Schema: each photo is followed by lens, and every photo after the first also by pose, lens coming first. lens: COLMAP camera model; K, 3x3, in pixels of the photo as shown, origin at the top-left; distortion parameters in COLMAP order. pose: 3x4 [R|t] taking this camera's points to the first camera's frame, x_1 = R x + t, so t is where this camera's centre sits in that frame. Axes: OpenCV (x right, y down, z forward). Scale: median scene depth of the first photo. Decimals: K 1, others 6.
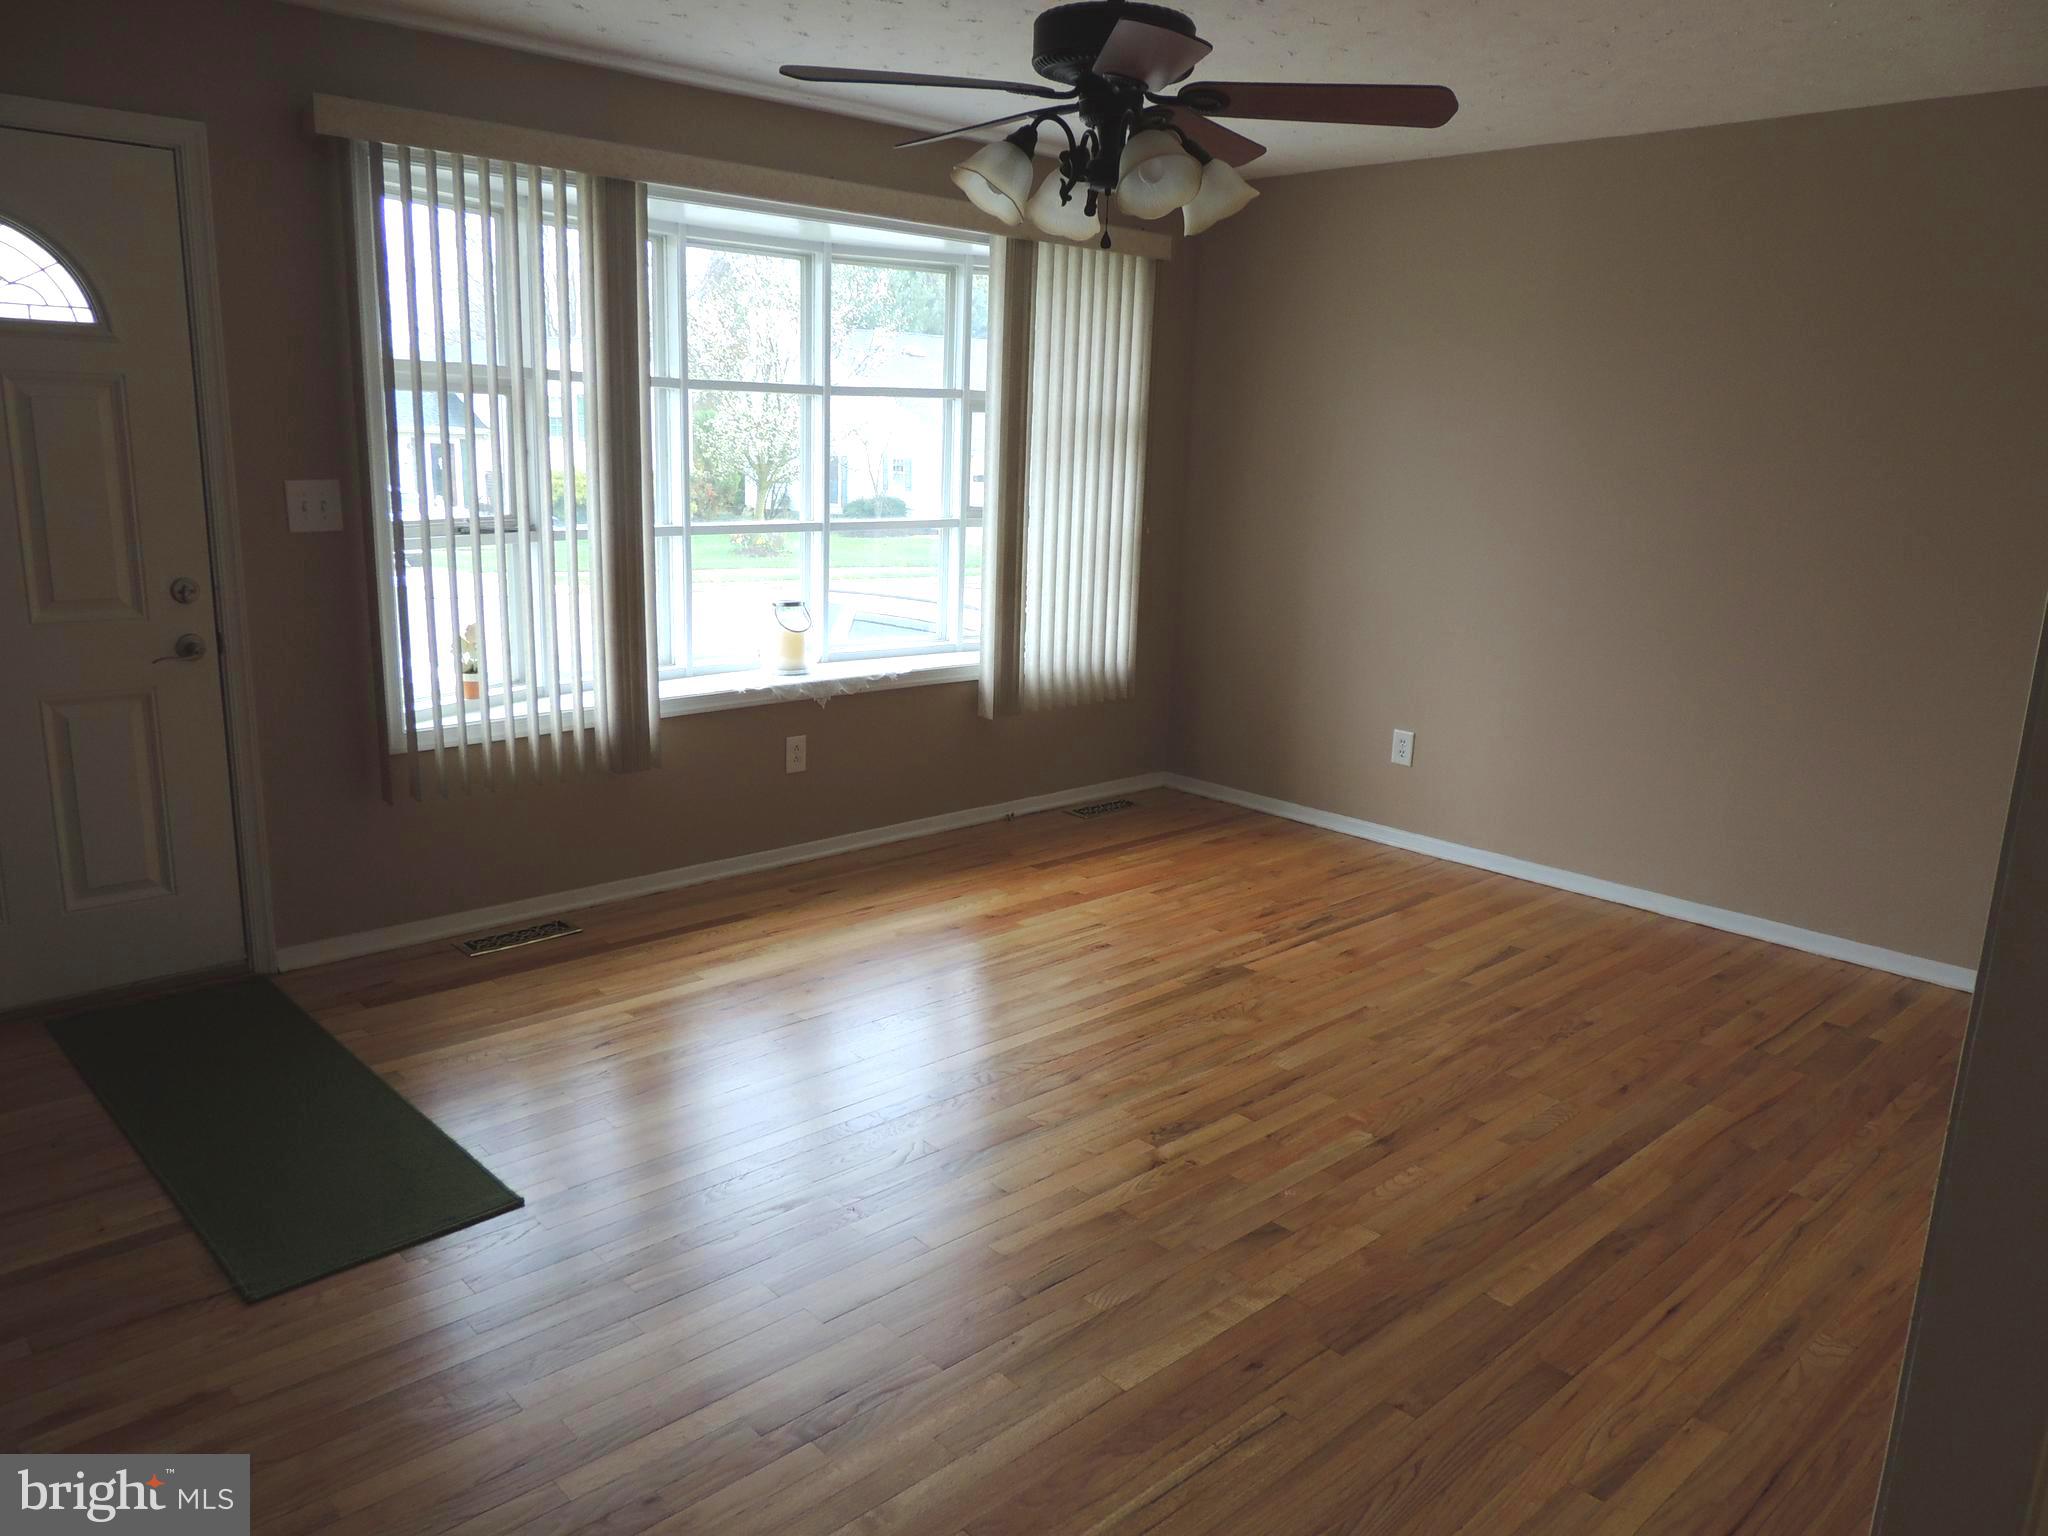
lens RADIAL K [[1497.0, 0, 1016.8], [0, 1497.0, 784.8], [0, 0, 1]] dist [-0.002538, 0.000677]
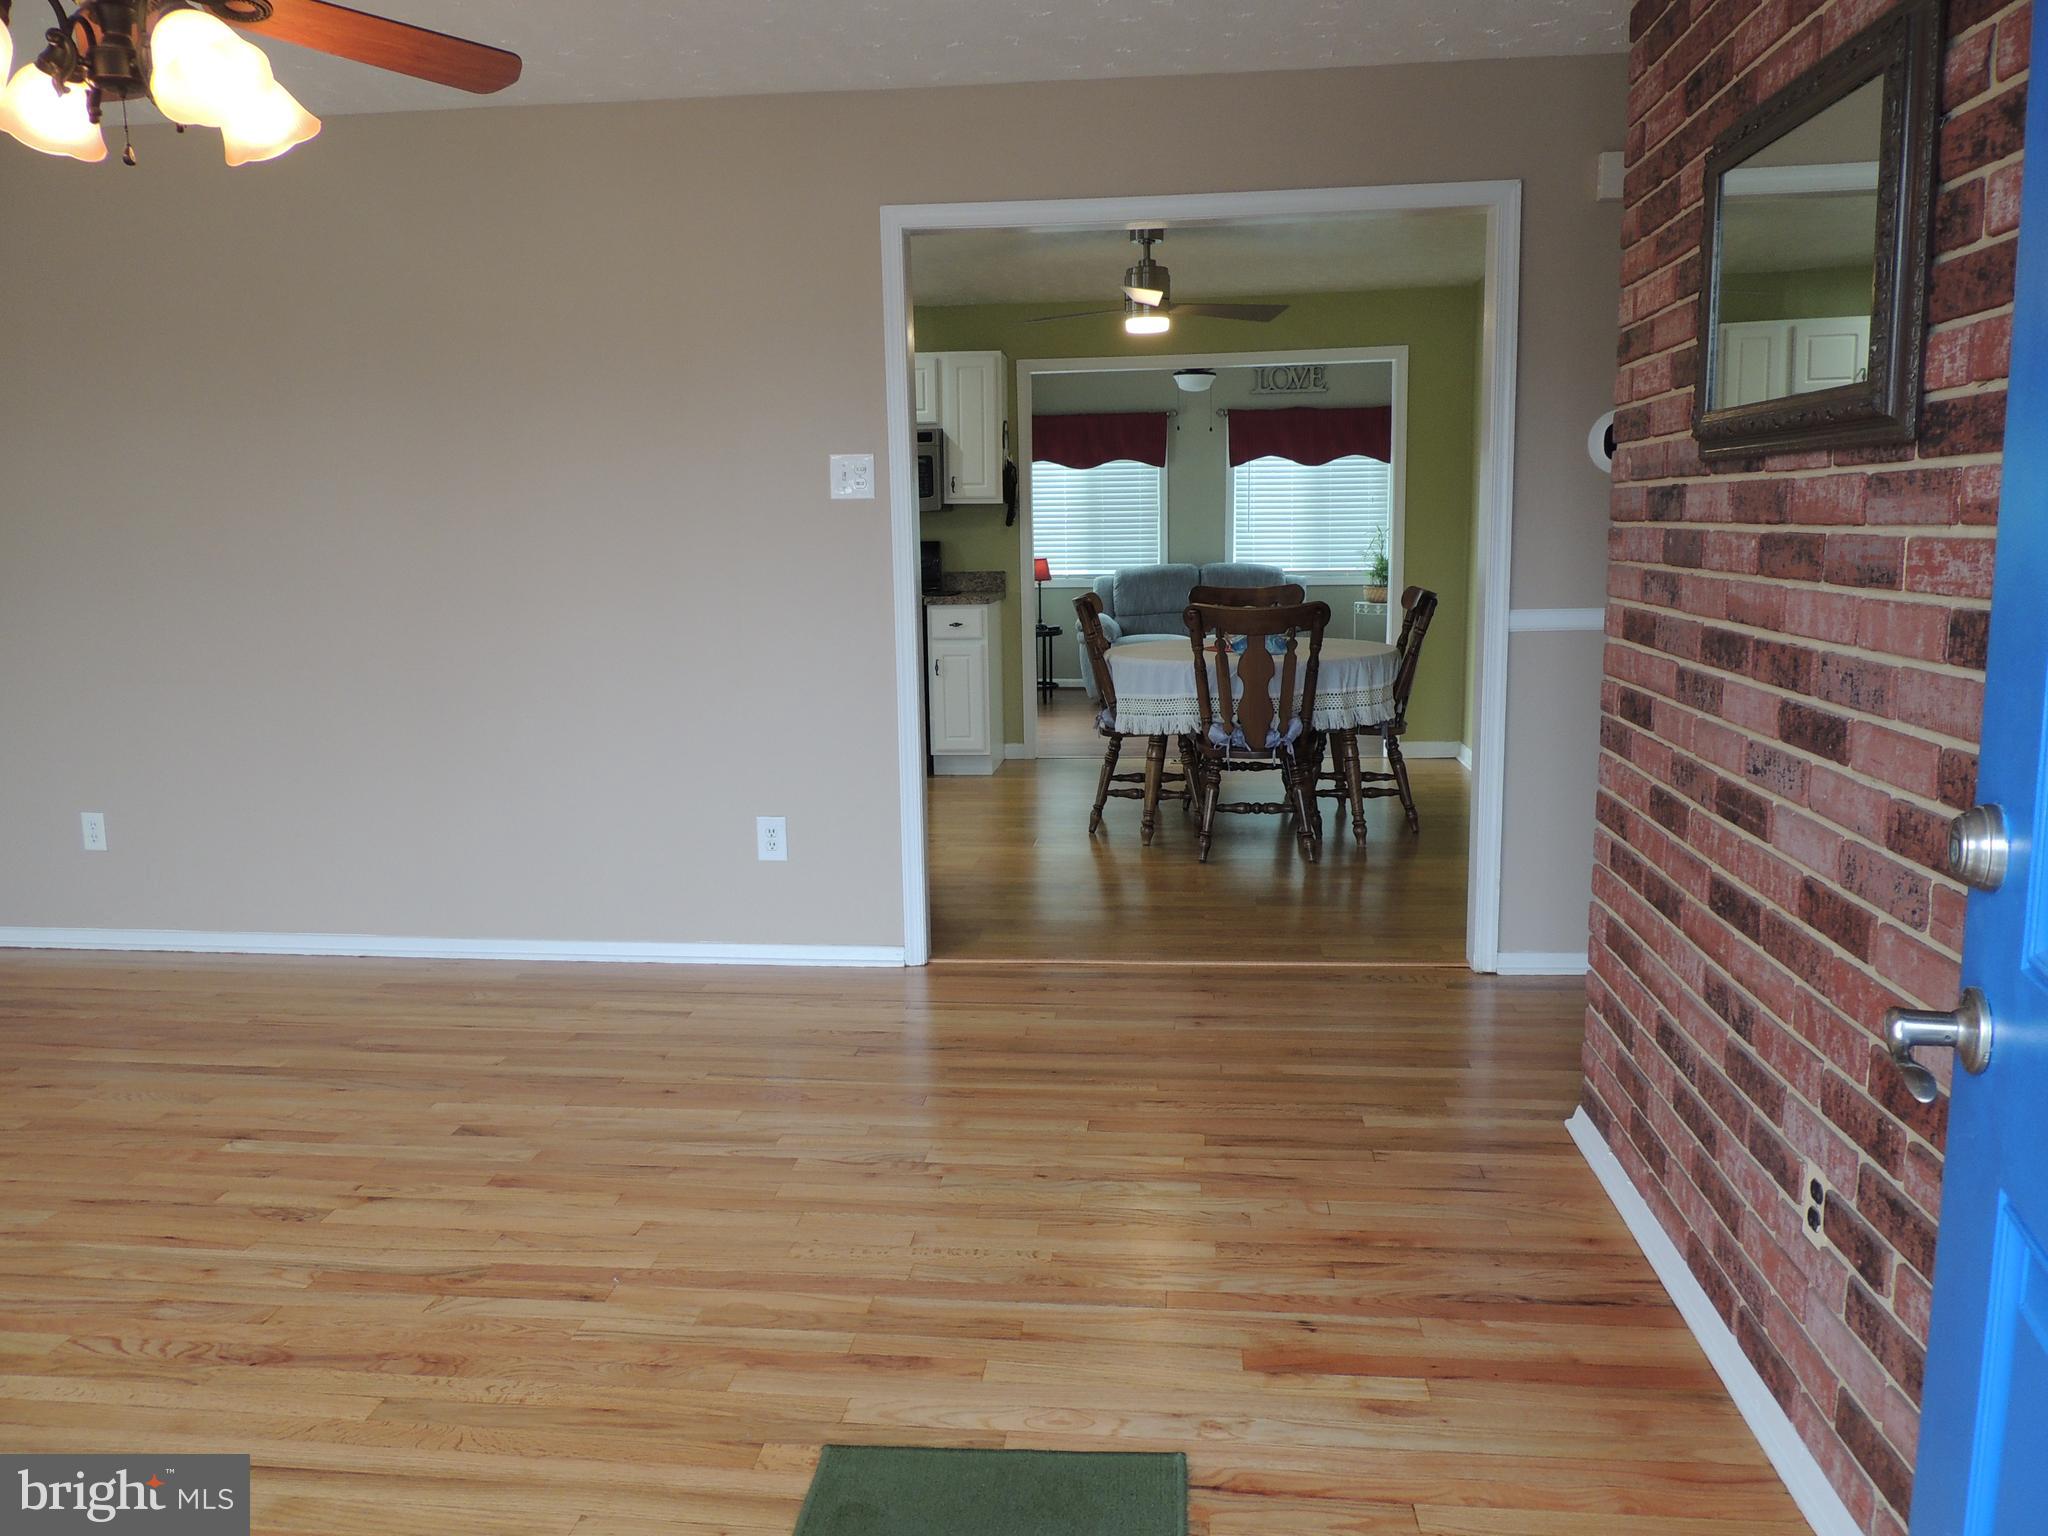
lens RADIAL K [[1464.2, 0, 1032.9], [0, 1464.2, 769.5], [0, 0, 1]] dist [-0.007052, 0.002336]
pose [[-0.664904, -0.142432, 0.733223, -0.652130], [0.169716, 0.927165, 0.334009, -0.187219], [-0.727392, 0.346523, -0.592303, 0.919178]]
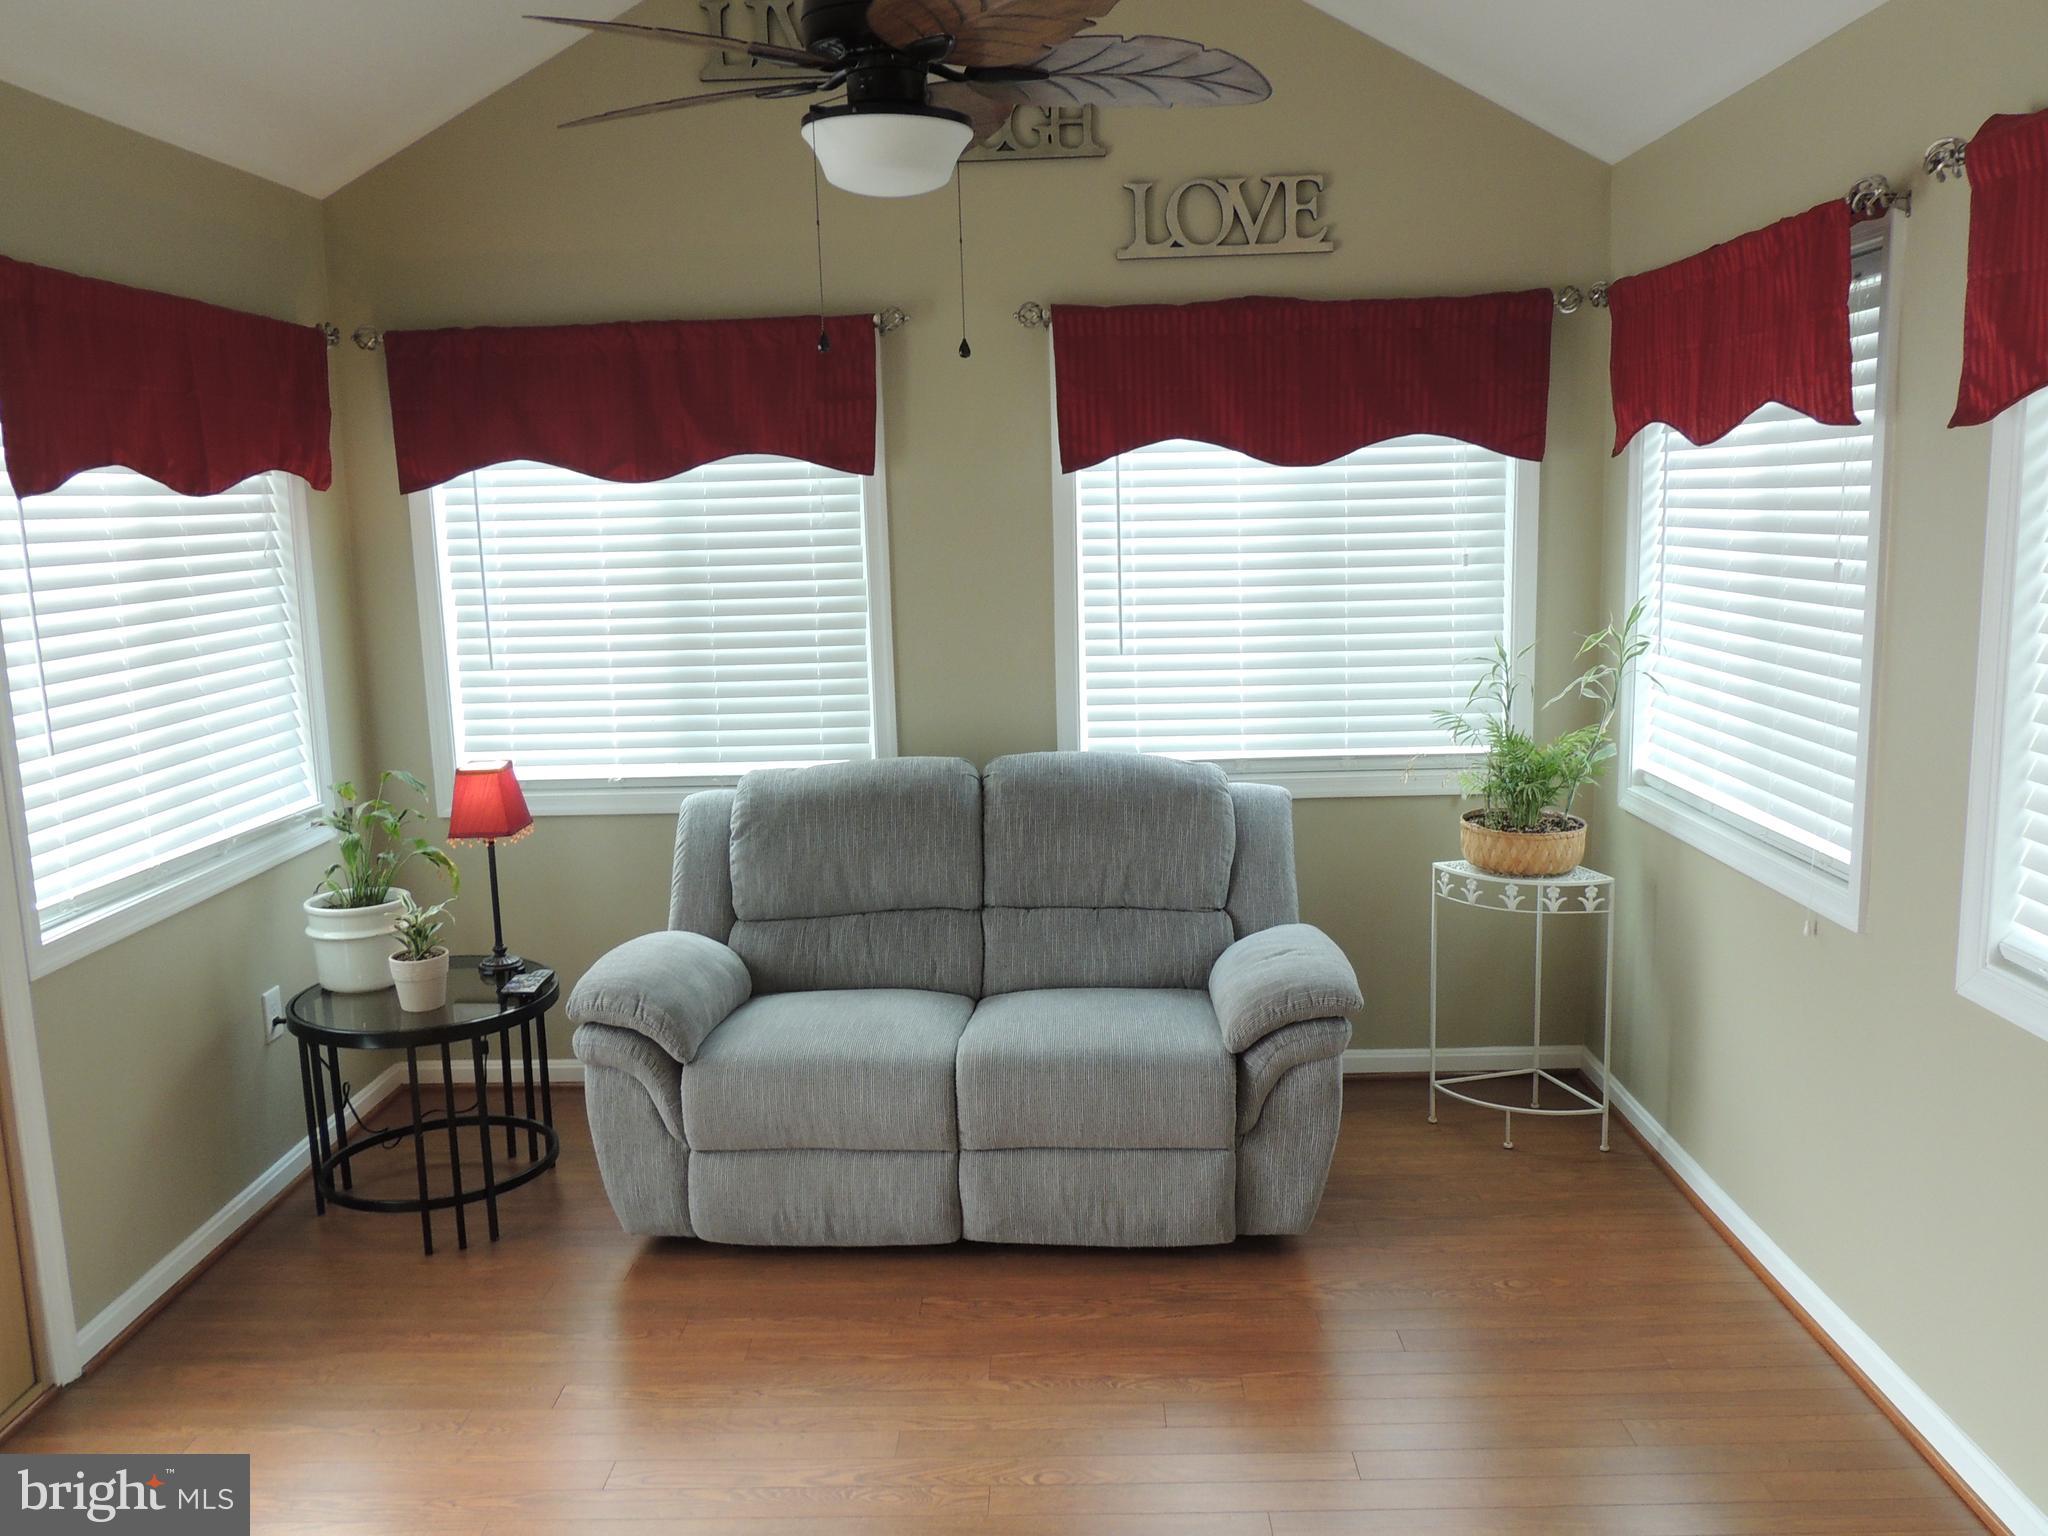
lens RADIAL K [[1609.4, 0, 1036.4], [0, 1609.4, 761.8], [0, 0, 1]] dist [-0.037418, -0.002122]
pose [[-0.733996, -0.118751, 0.668692, 0.680023], [0.164600, 0.924136, 0.344789, 0.121842], [-0.658906, 0.363140, -0.658765, -0.627422]]
